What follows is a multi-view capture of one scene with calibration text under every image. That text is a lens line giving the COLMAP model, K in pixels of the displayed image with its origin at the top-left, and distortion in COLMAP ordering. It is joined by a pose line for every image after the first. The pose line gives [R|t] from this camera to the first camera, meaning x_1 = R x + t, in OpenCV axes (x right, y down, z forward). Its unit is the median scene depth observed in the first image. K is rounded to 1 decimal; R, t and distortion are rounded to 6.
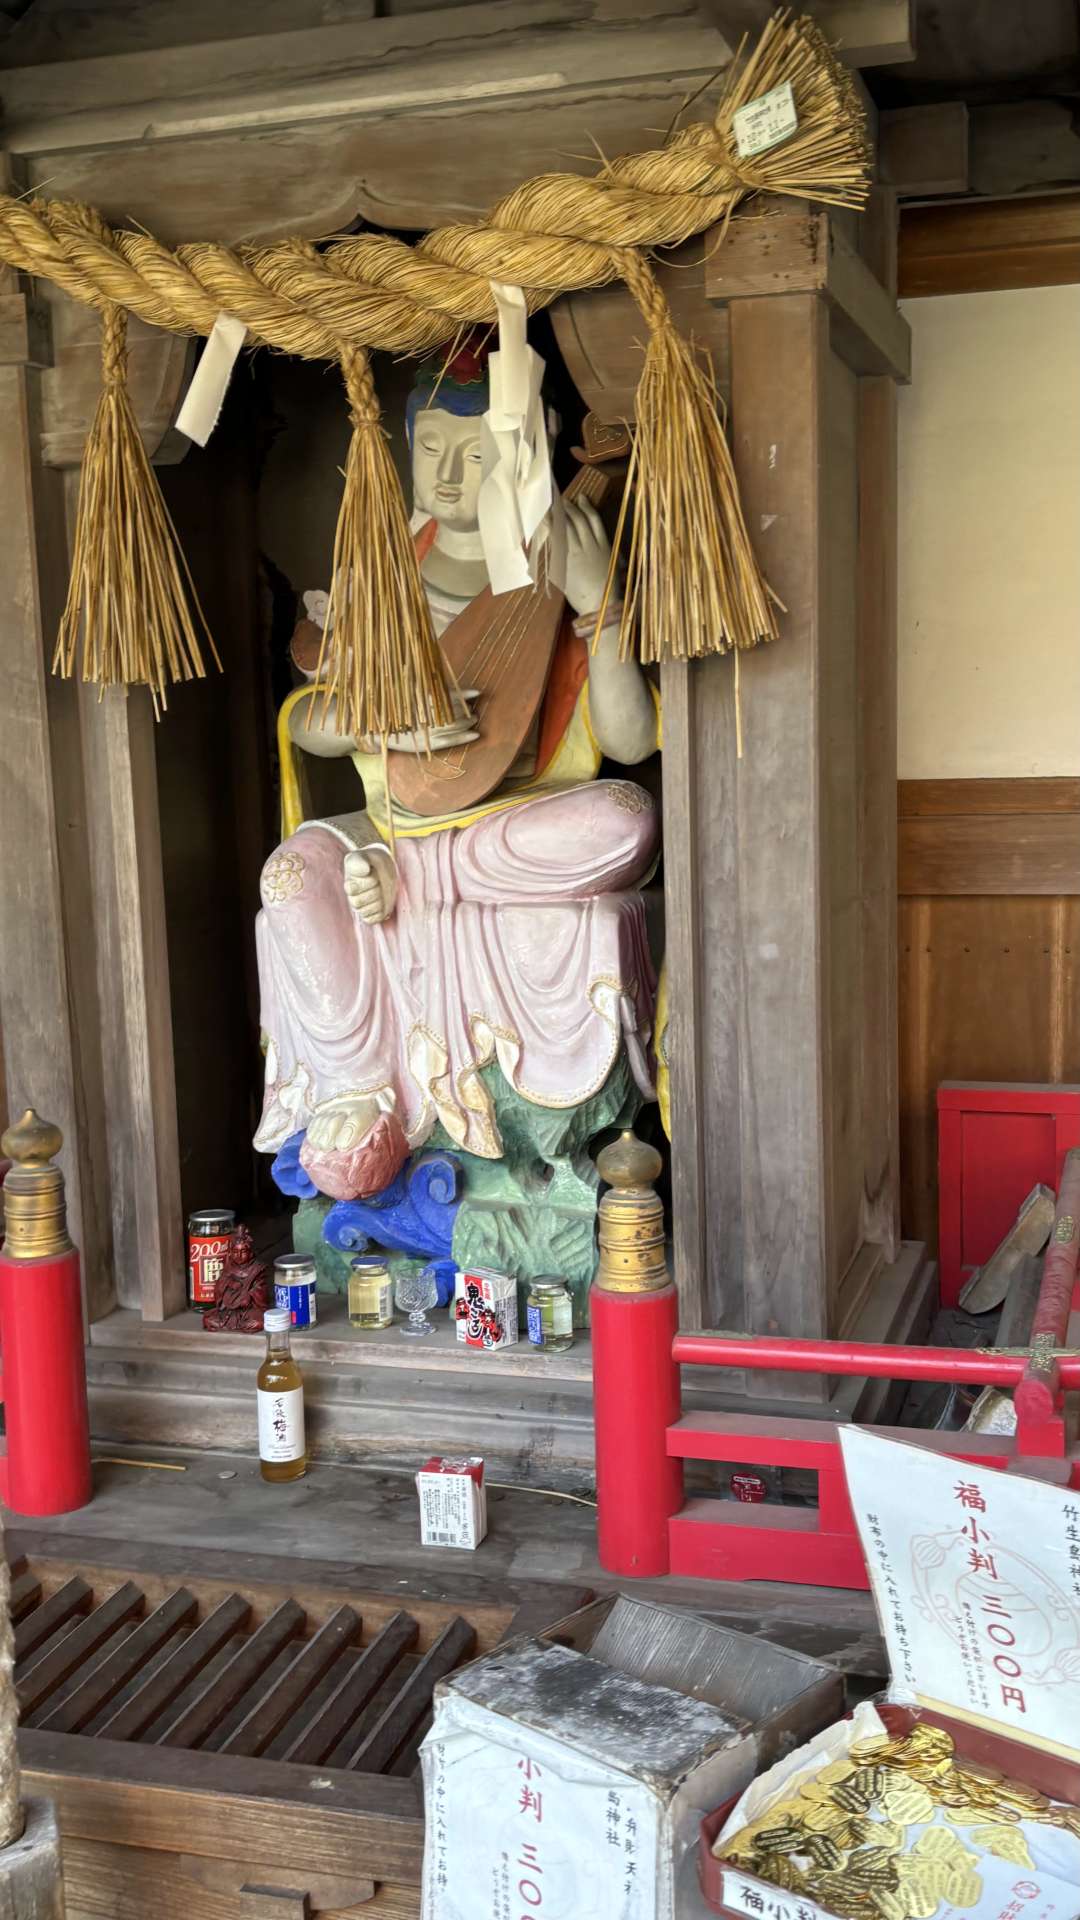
lens RADIAL K [[1917.1, 0, 541.9], [0, 1917.1, 978.6], [0, 0, 1]] dist [0.063086, 0.000000]
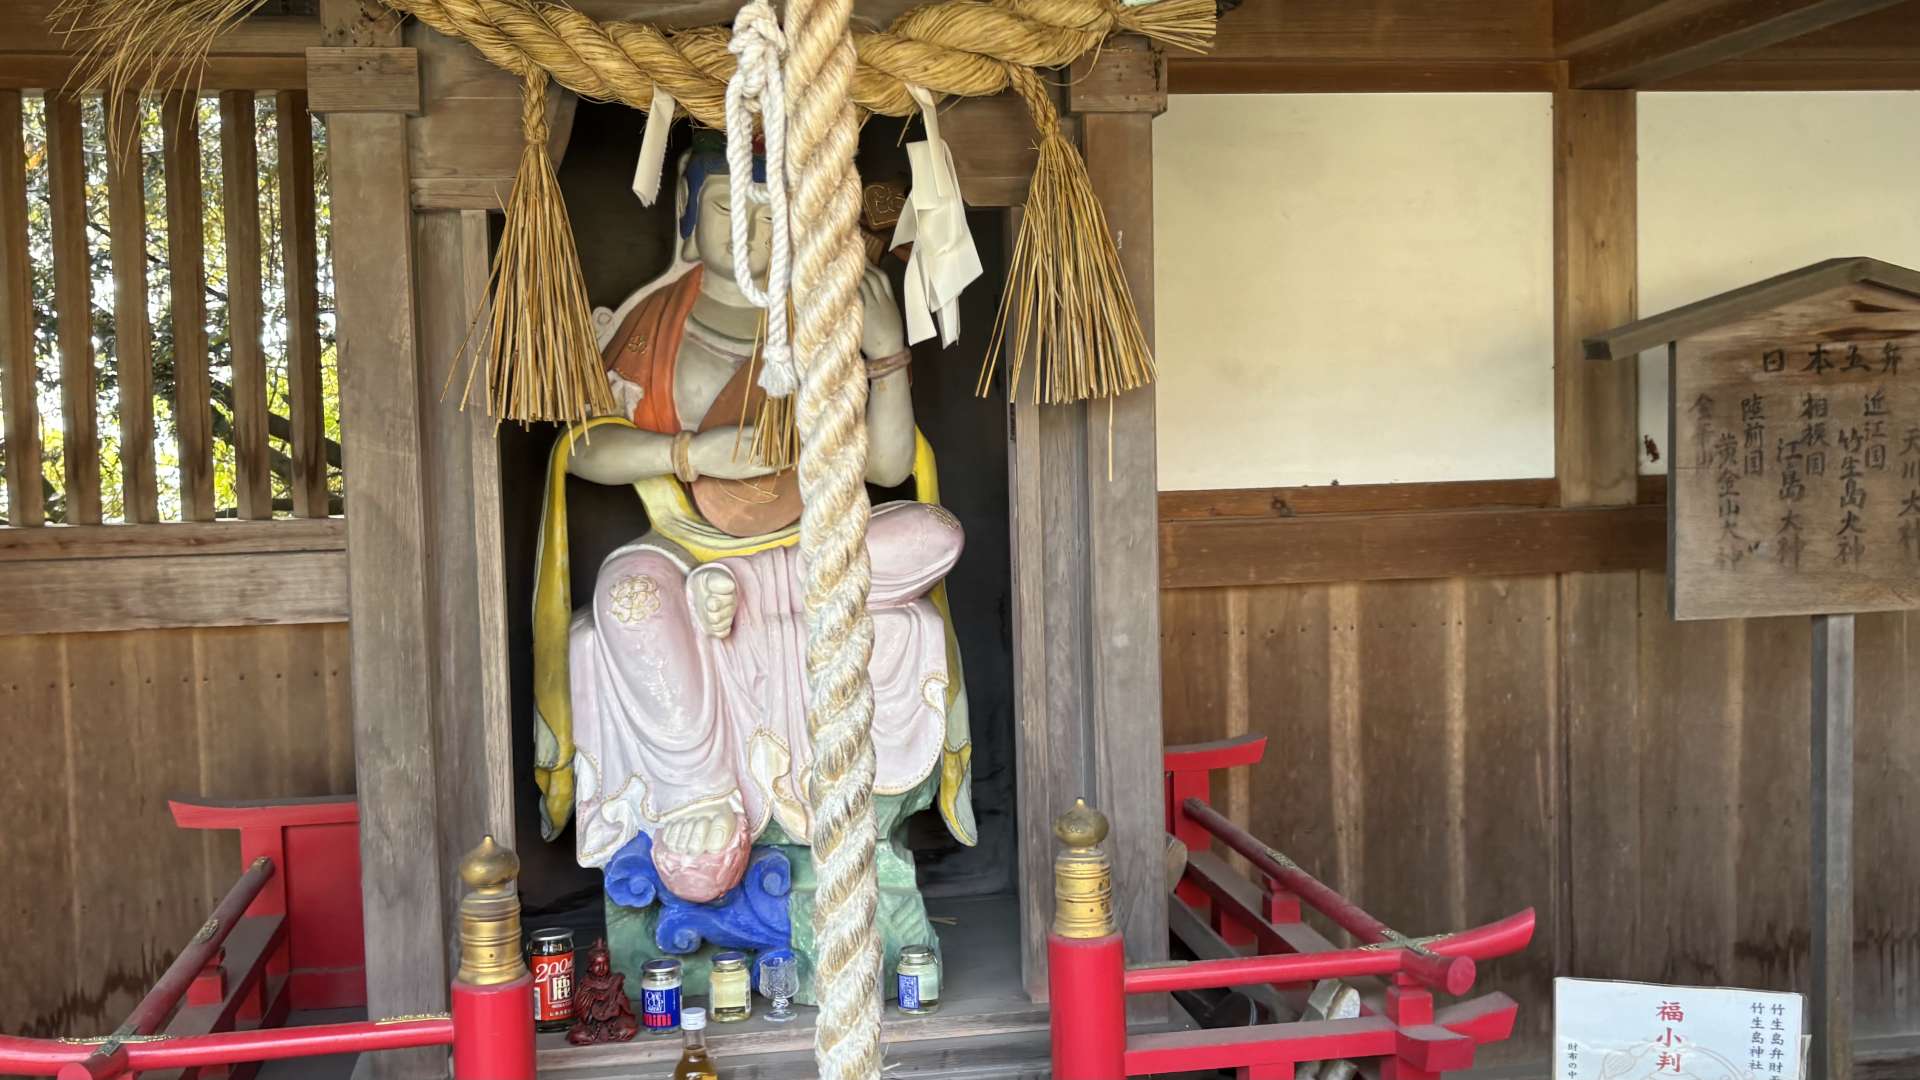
lens RADIAL K [[1917.1, 0, 962.2], [0, 1917.1, 521.3], [0, 0, 1]] dist [0.063086, 0.000000]
pose [[0.897040, -0.023057, 0.441348, -0.450342], [0.061809, 0.995369, -0.073626, -0.006141], [-0.437606, 0.093325, 0.894310, -0.030586]]
